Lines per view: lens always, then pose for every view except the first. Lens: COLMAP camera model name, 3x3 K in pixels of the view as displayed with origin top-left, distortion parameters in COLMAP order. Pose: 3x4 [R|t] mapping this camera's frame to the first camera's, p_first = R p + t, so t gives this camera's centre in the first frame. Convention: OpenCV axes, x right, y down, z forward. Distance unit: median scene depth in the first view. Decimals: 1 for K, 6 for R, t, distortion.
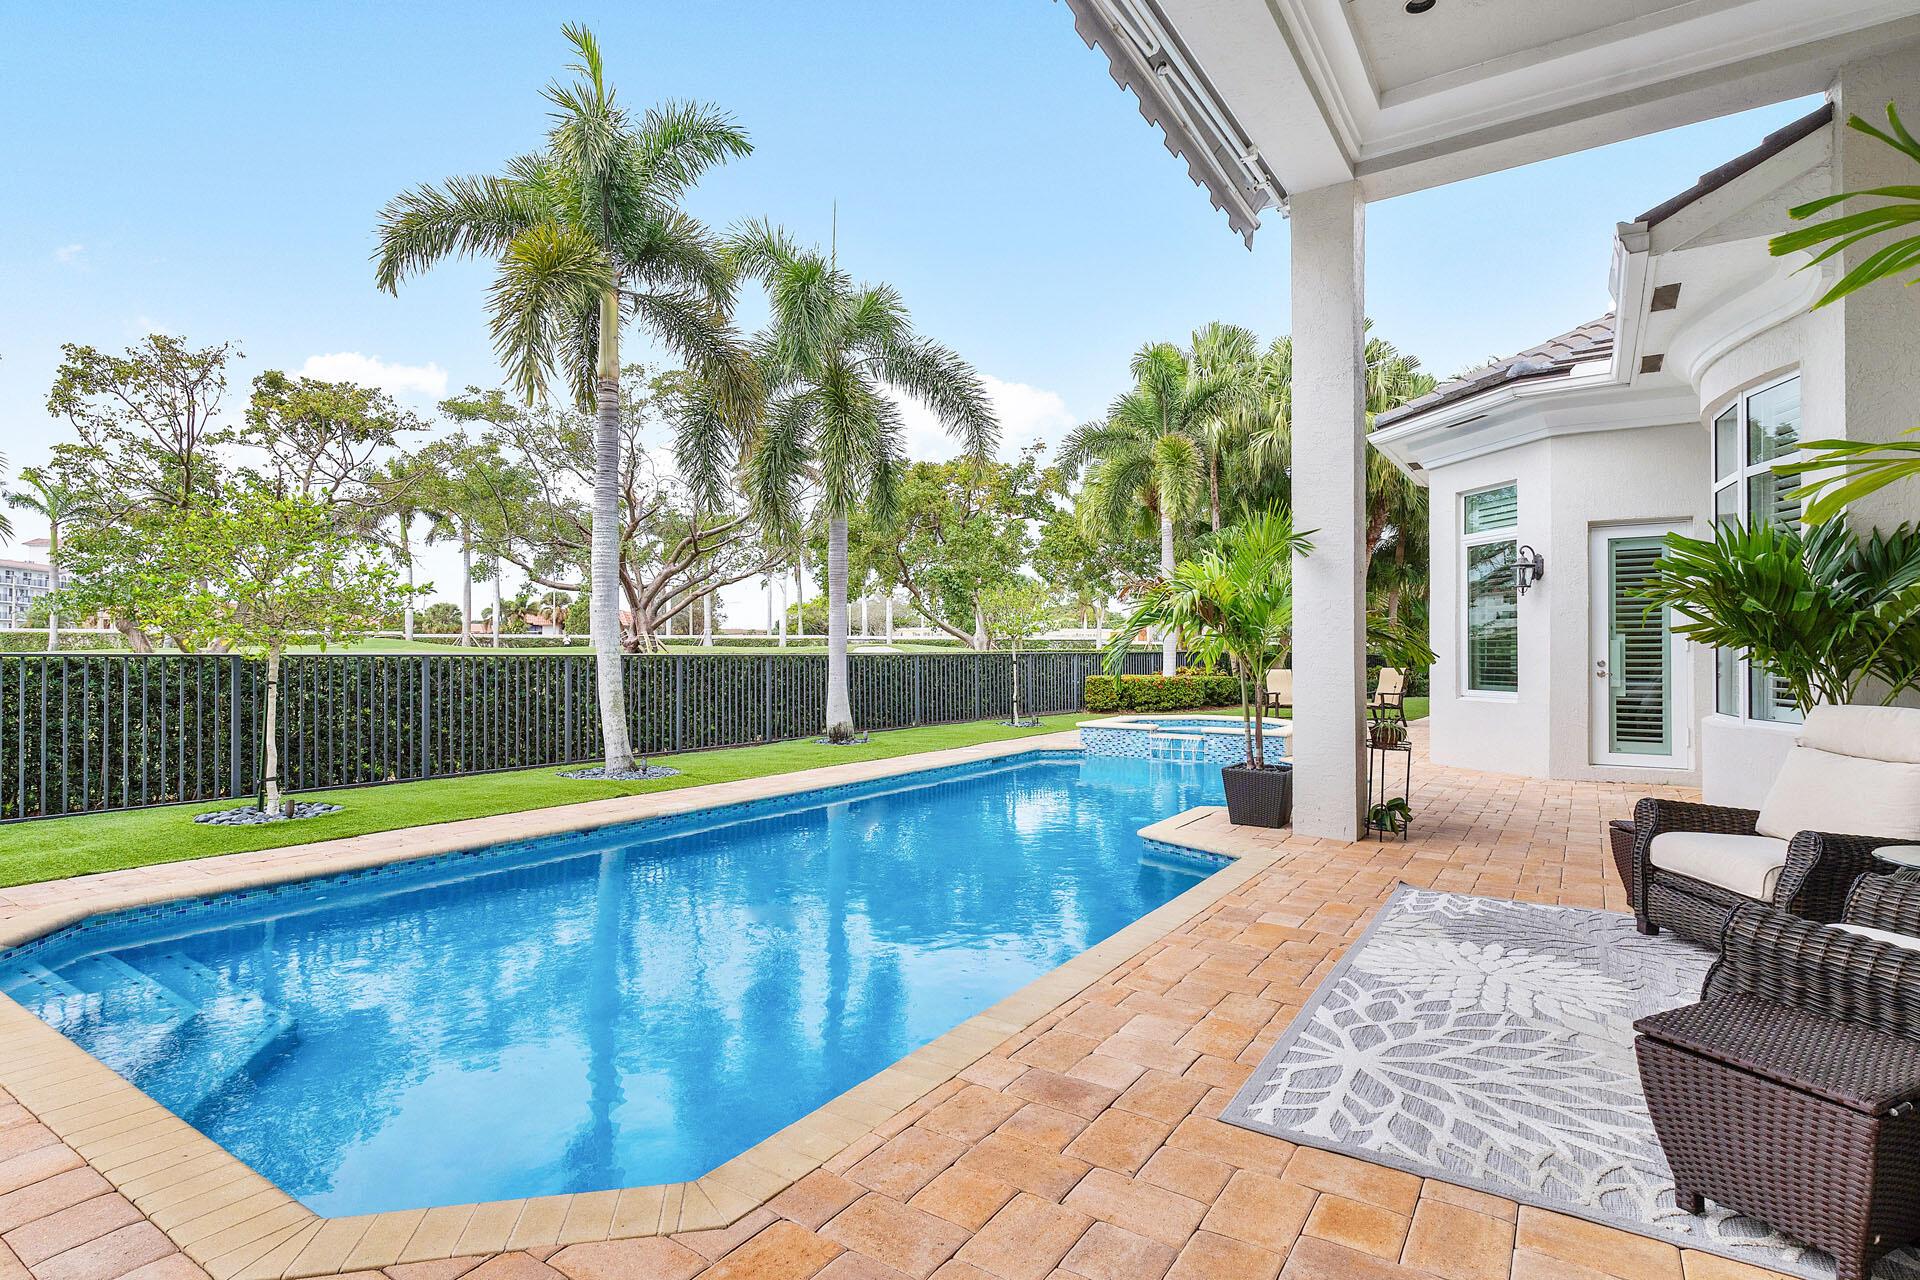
lens RADIAL K [[946.8, 0, 953.6], [0, 946.8, 643.2], [0, 0, 1]] dist [0.008527, -0.000582]
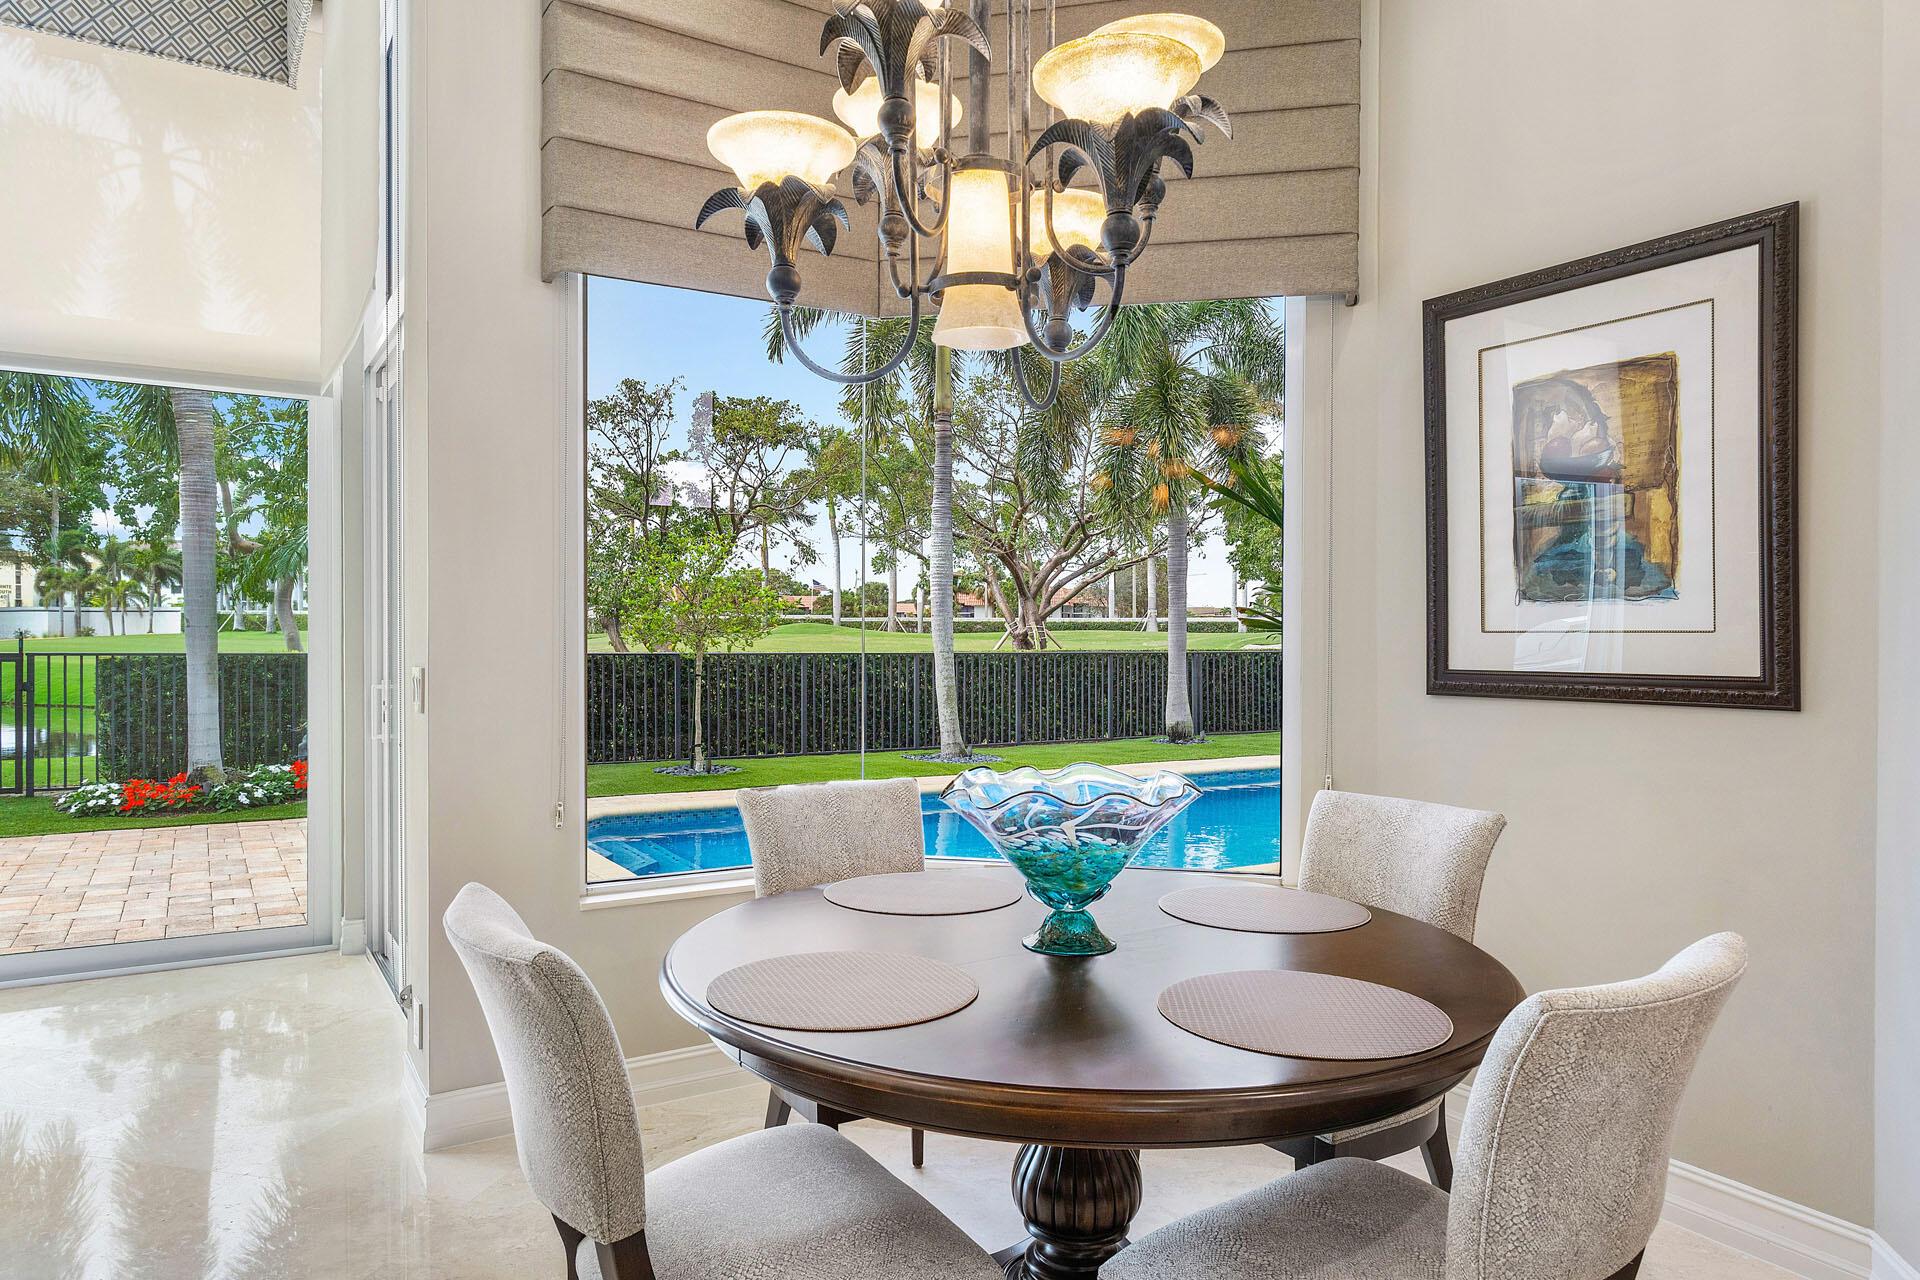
lens RADIAL K [[1242.9, 0, 952.2], [0, 1242.9, 639.5], [0, 0, 1]] dist [0.002844, 0.001489]
pose [[0.906346, 0.003802, -0.422519, 0.269926], [0.001510, 0.999924, 0.012237, -0.022641], [0.422534, -0.011729, 0.906271, -0.339623]]
